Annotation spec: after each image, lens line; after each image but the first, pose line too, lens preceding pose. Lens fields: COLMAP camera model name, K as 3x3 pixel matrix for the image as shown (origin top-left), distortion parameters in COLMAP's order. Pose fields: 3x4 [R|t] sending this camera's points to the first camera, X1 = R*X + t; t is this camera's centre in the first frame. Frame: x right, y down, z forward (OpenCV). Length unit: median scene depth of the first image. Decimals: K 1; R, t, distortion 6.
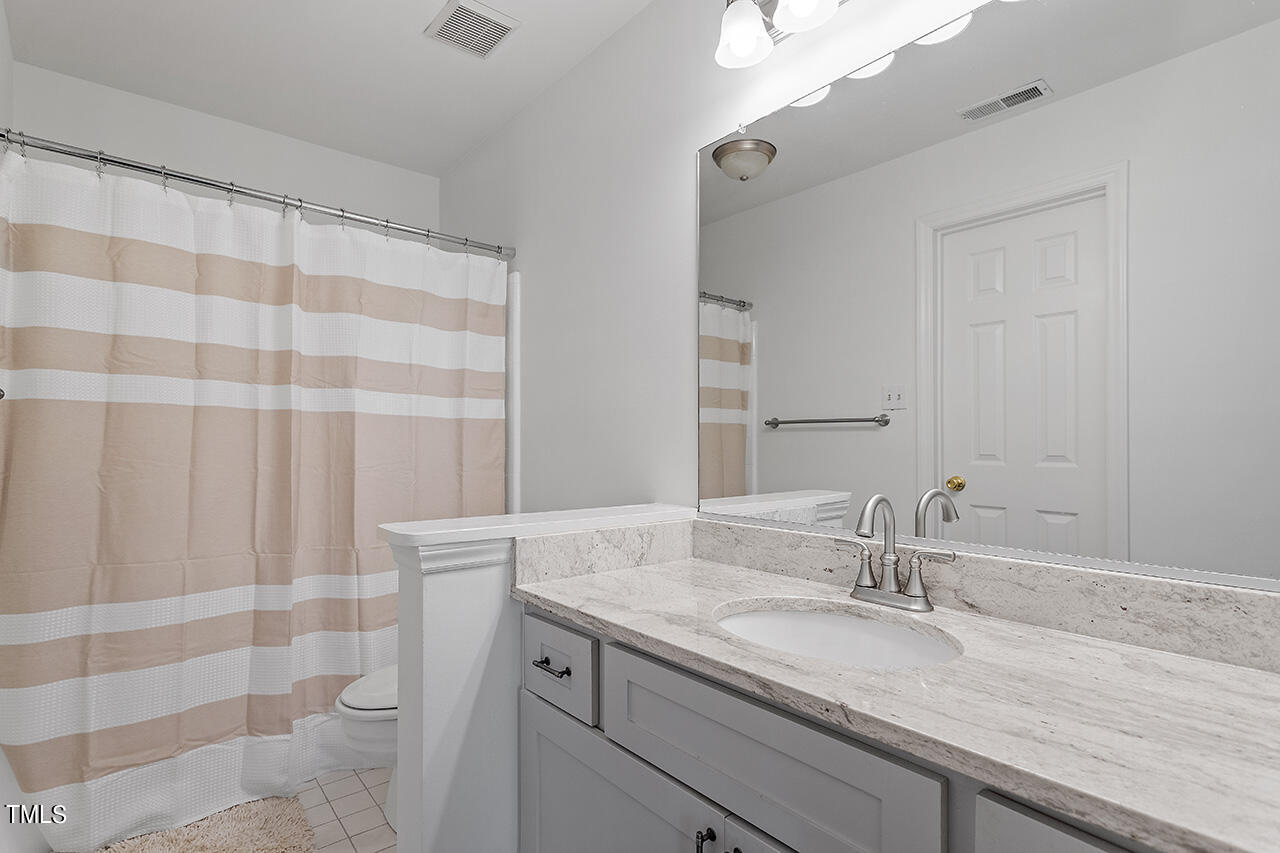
lens RADIAL K [[610.3, 0, 641.1], [0, 610.3, 436.4], [0, 0, 1]] dist [0.005726, -0.000096]
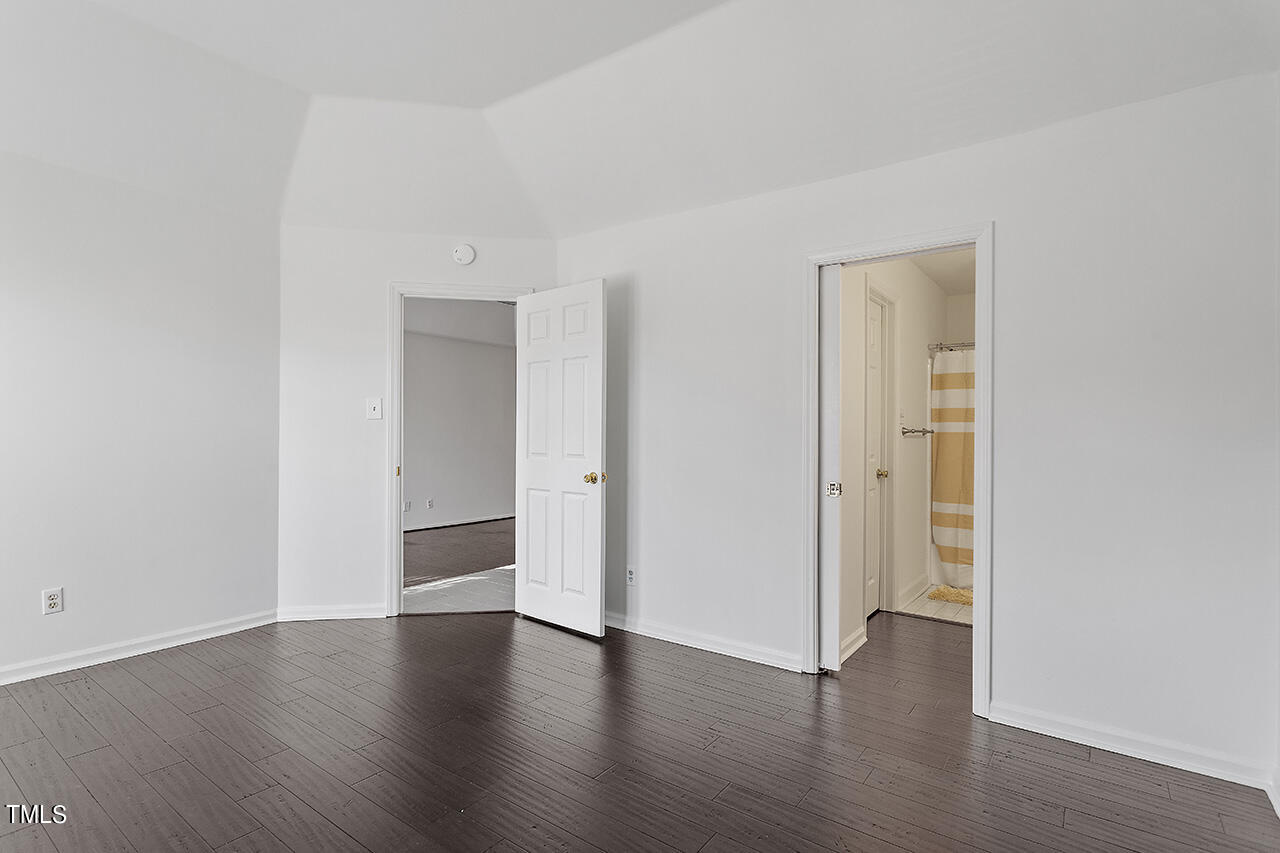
lens RADIAL K [[610.3, 0, 641.1], [0, 610.3, 433.6], [0, 0, 1]] dist [0.005726, -0.000096]
pose [[0.221336, -0.001680, -0.975196, 1.549559], [-0.006316, 0.999975, -0.003156, -0.031770], [0.975177, 0.006858, 0.221319, -1.074833]]
